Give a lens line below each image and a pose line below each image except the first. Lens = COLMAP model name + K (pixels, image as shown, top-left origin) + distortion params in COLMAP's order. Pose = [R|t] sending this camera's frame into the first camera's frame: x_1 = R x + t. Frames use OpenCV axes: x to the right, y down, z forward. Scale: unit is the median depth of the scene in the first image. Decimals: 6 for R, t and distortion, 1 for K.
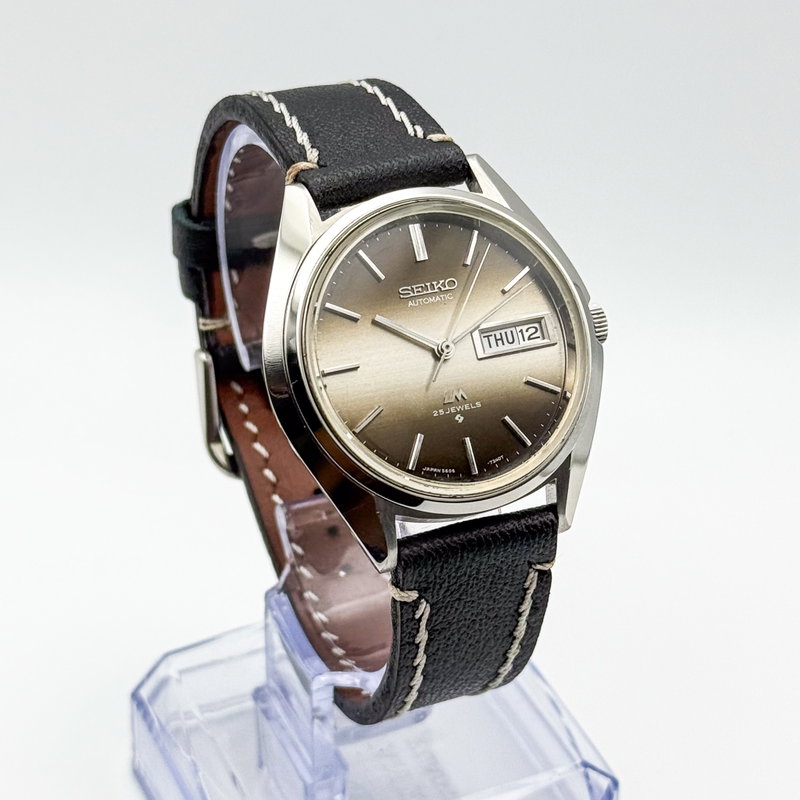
lens RADIAL K [[2310.0, 0, 398.7], [0, 2310.0, 400.9], [0, 0, 1]] dist [0.260929, 0.000000]
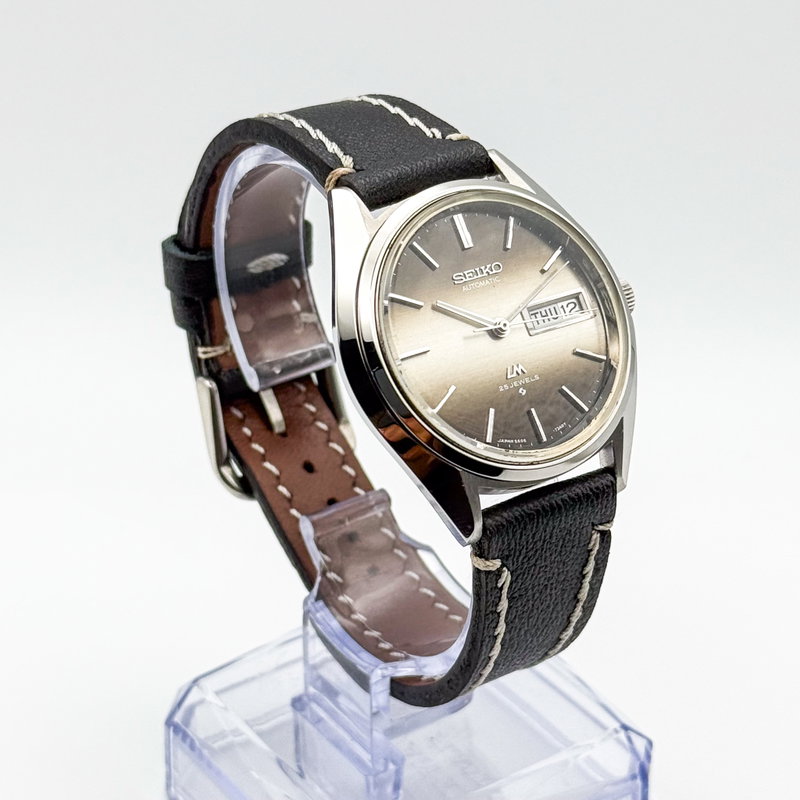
lens RADIAL K [[2310.0, 0, 400.7], [0, 2310.0, 398.8], [0, 0, 1]] dist [0.260929, 0.000000]
pose [[0.981793, -0.100572, 0.161143, -0.192987], [0.109633, 0.992796, -0.048337, 0.054161], [-0.155121, 0.065124, 0.985747, -0.032089]]
